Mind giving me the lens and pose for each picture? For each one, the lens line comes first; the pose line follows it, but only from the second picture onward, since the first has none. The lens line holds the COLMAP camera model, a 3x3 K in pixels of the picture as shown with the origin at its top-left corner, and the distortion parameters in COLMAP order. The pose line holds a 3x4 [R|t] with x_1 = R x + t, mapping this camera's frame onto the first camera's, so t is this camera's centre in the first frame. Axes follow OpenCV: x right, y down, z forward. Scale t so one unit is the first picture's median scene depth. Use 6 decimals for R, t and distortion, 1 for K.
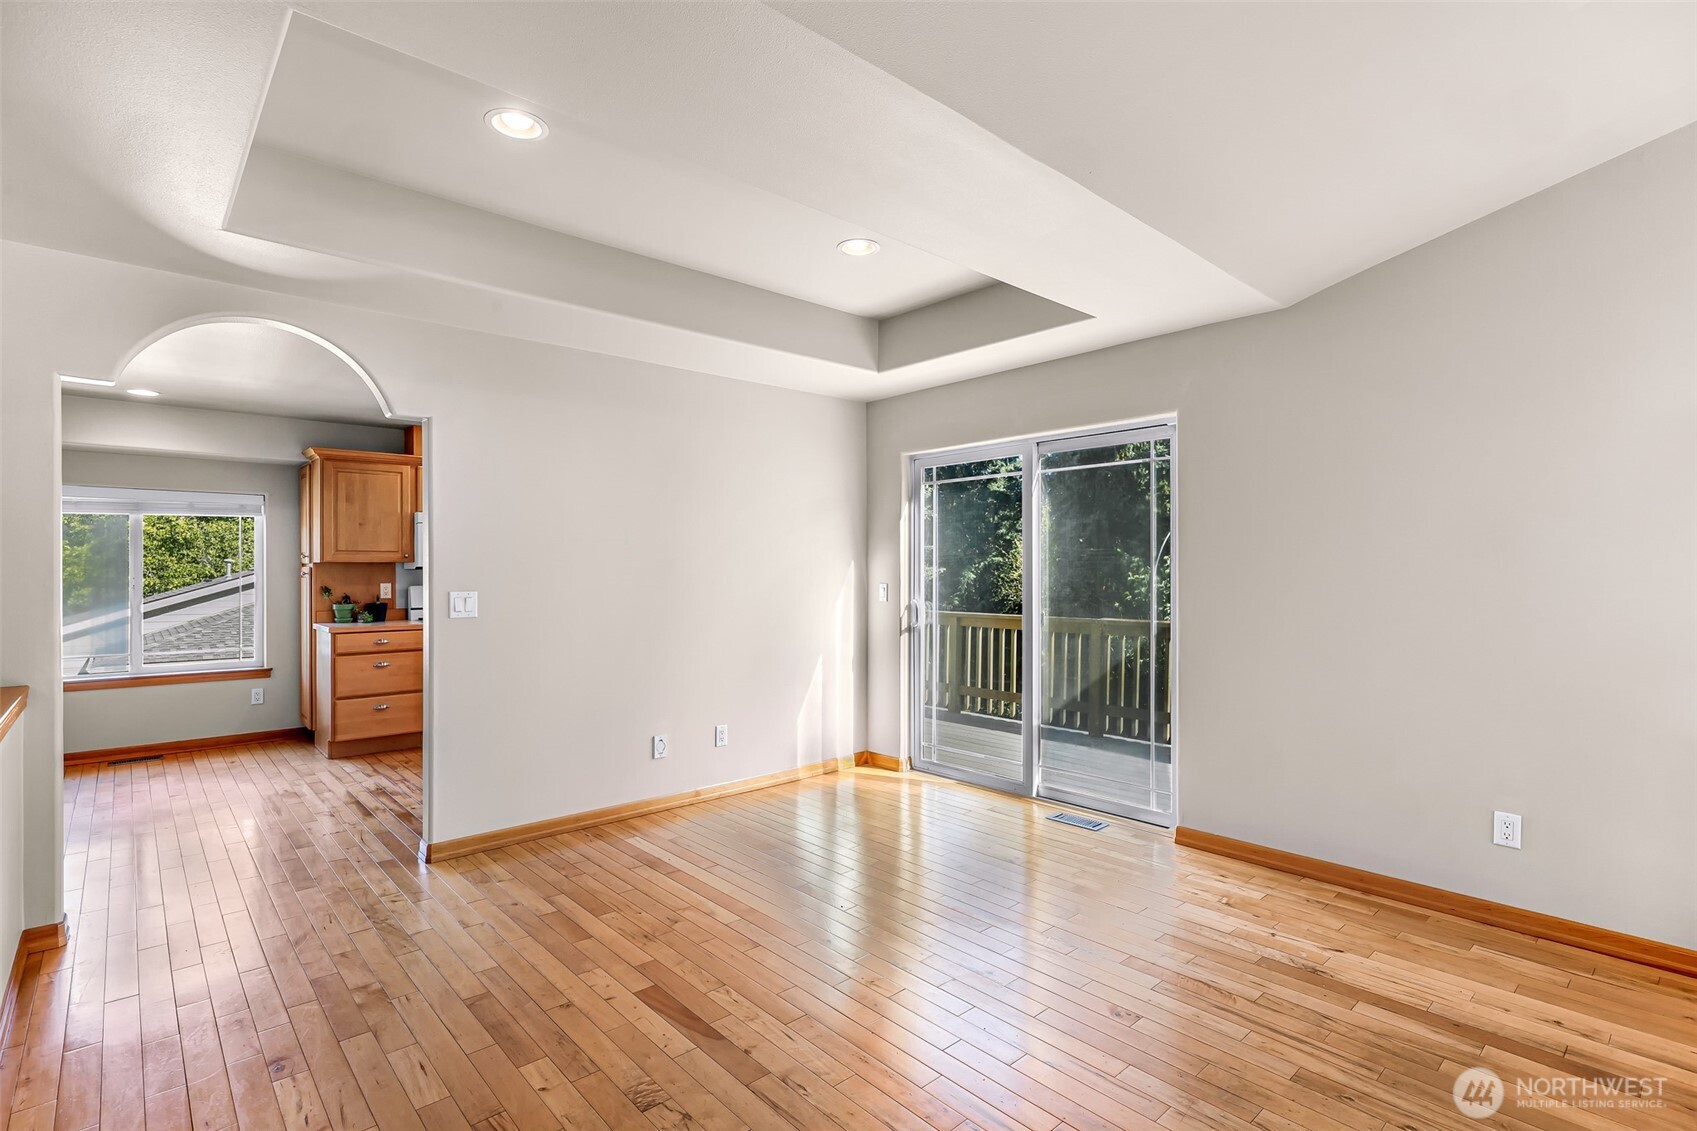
lens RADIAL K [[807.8, 0, 847.4], [0, 807.8, 579.9], [0, 0, 1]] dist [0.021636, 0.000029]
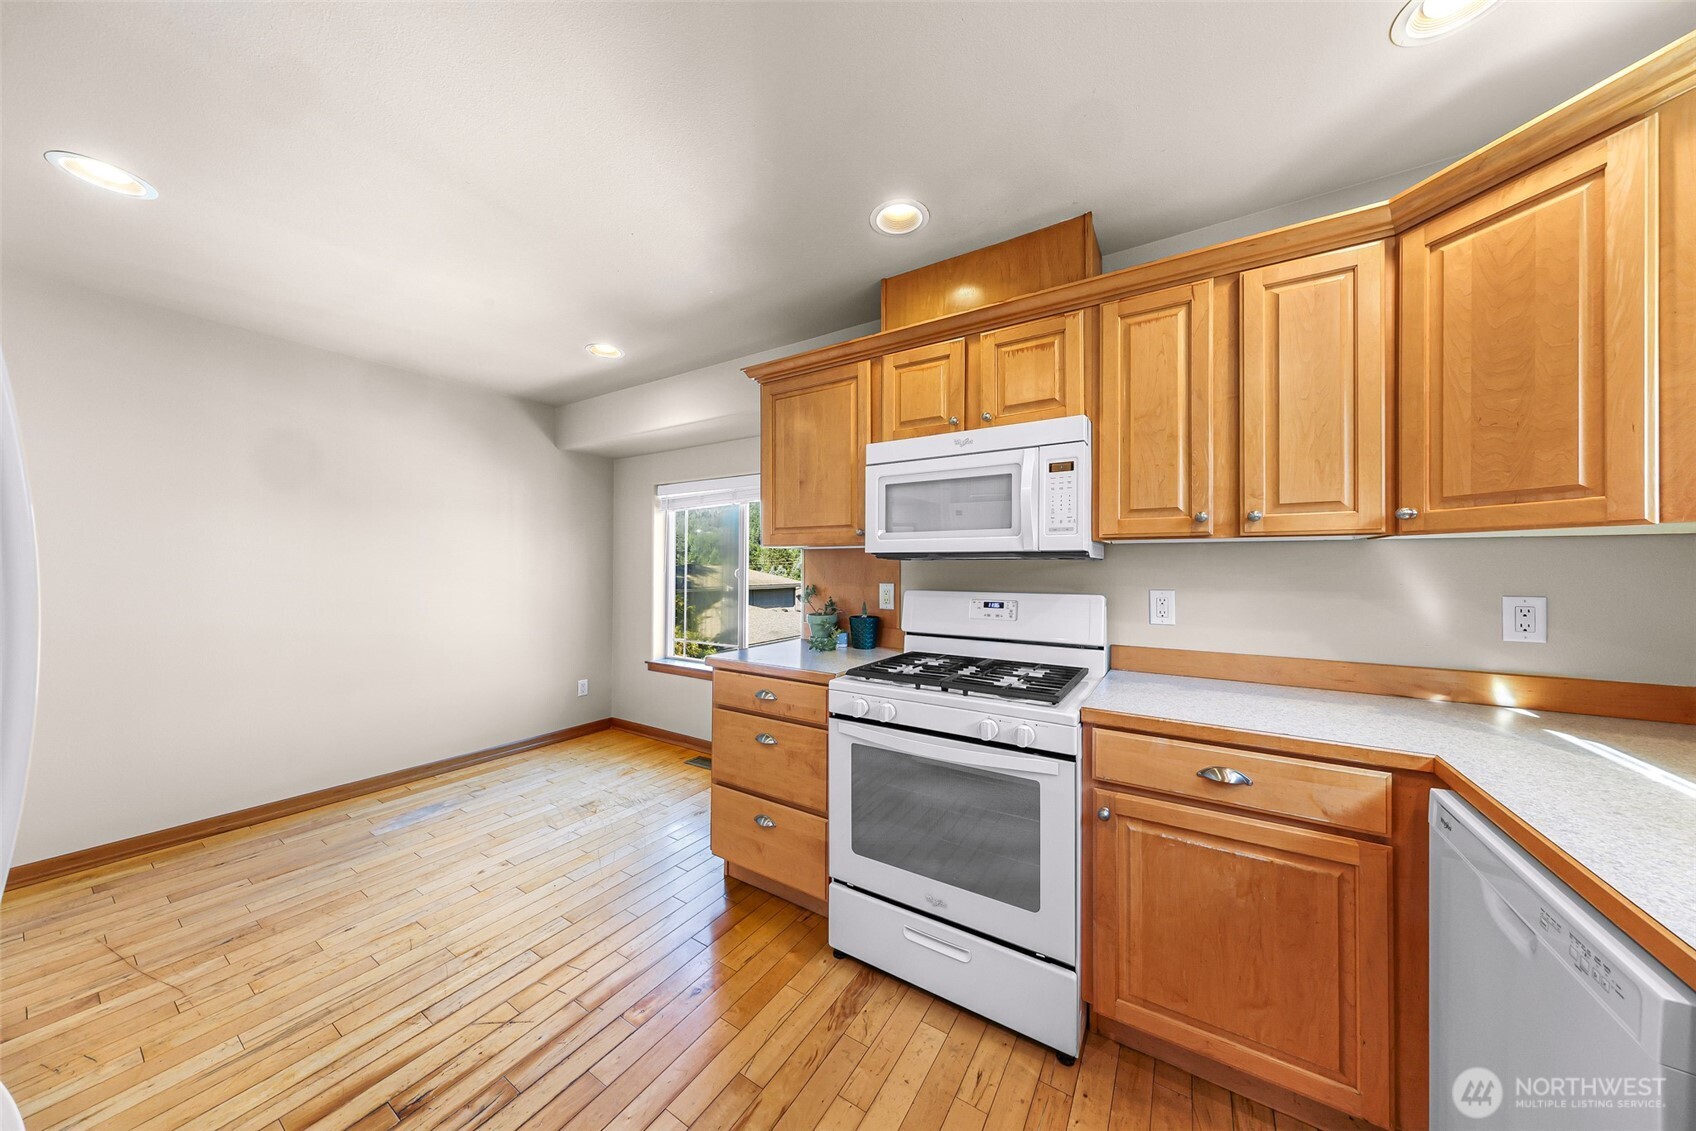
lens RADIAL K [[545.5, 0, 849.7], [0, 545.5, 563.0], [0, 0, 1]] dist [0.000300, -0.000056]
pose [[0.270887, -0.017096, -0.962459, -0.211754], [-0.019576, 0.999538, -0.023265, -0.000865], [0.962412, 0.025143, 0.270427, 0.907940]]
